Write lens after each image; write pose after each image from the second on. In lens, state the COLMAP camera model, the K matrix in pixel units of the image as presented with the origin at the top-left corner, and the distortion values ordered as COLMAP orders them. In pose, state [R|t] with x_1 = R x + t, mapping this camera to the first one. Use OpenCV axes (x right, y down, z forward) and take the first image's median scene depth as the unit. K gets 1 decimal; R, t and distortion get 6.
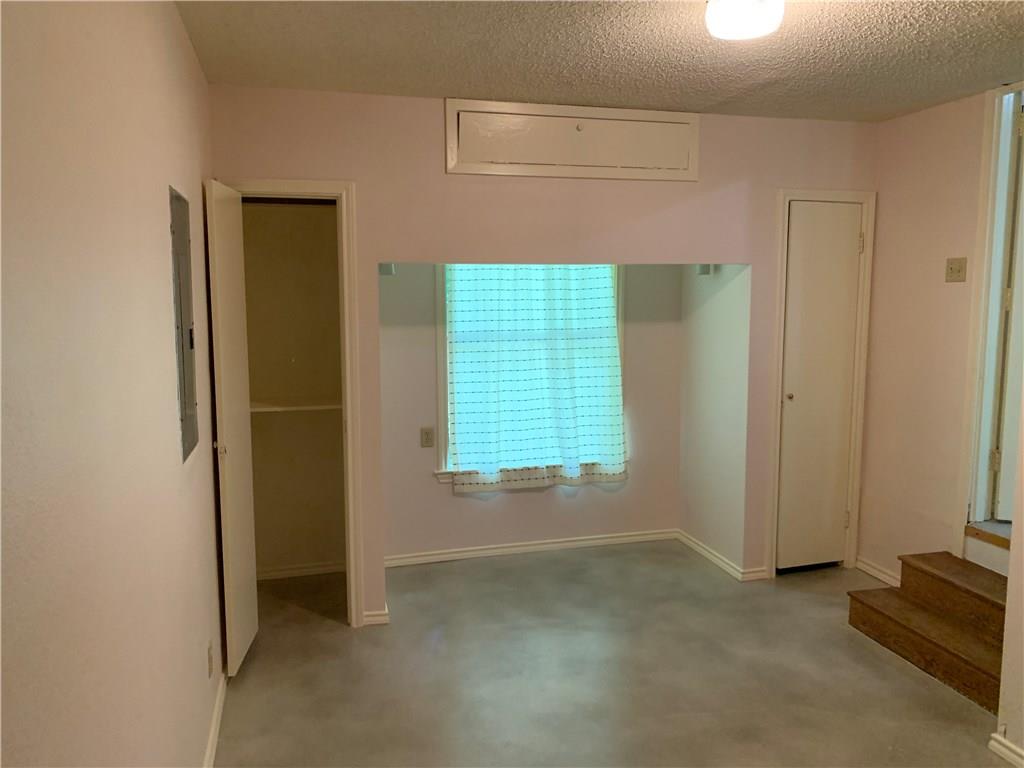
lens RADIAL K [[762.5, 0, 505.5], [0, 762.5, 377.1], [0, 0, 1]] dist [0.081663, -0.207912]
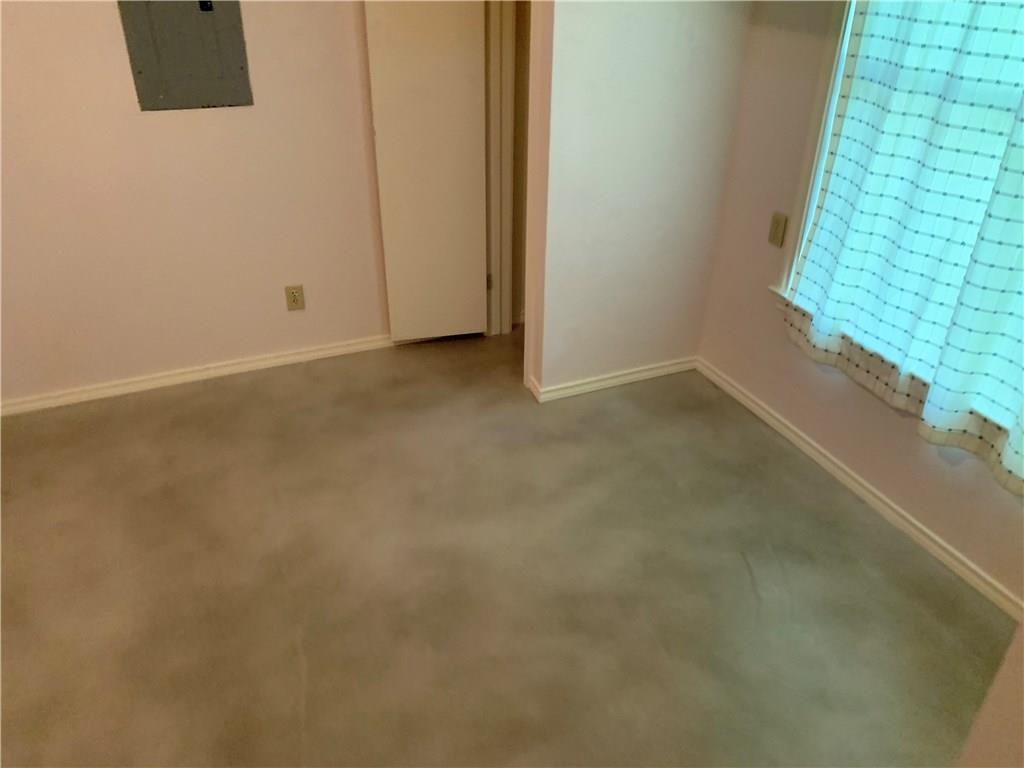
lens RADIAL K [[762.5, 0, 505.5], [0, 762.5, 377.1], [0, 0, 1]] dist [0.081663, -0.207912]
pose [[0.148580, 0.511757, -0.846185, 0.451156], [-0.122947, 0.858603, 0.497679, -0.101561], [0.981228, 0.030091, 0.190490, 0.660023]]
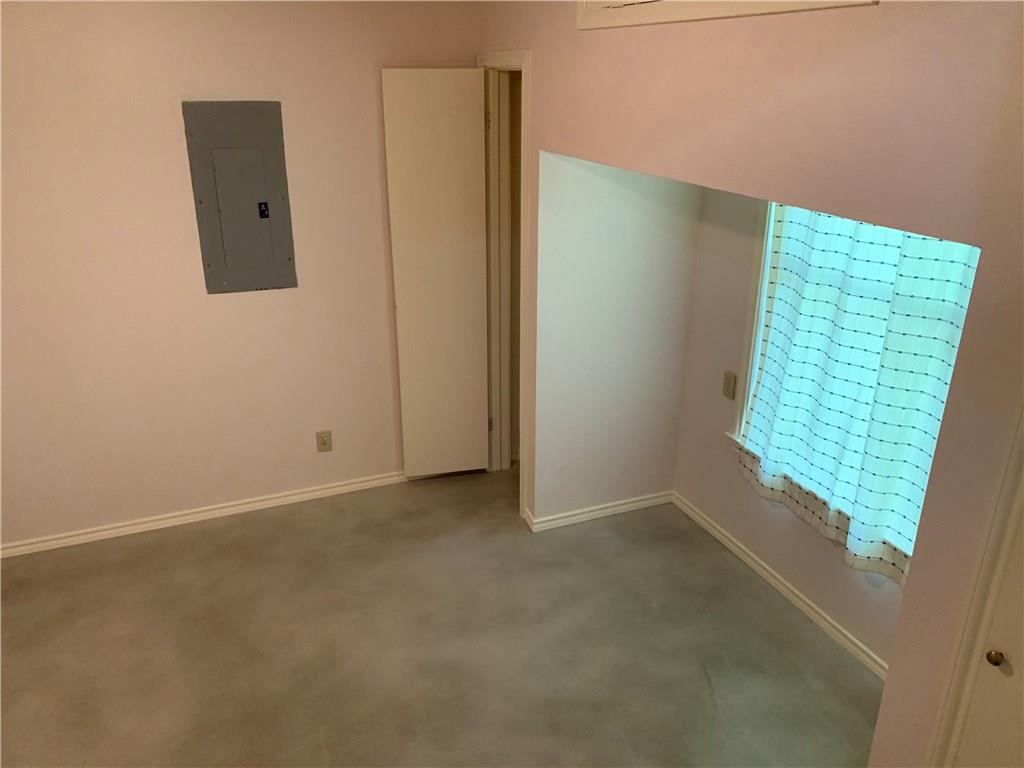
lens RADIAL K [[762.5, 0, 505.5], [0, 762.5, 377.1], [0, 0, 1]] dist [0.081663, -0.207912]
pose [[0.133819, 0.367893, -0.920189, 0.547107], [-0.114315, 0.928072, 0.354420, -0.167169], [0.984390, 0.057764, 0.166249, 0.653894]]
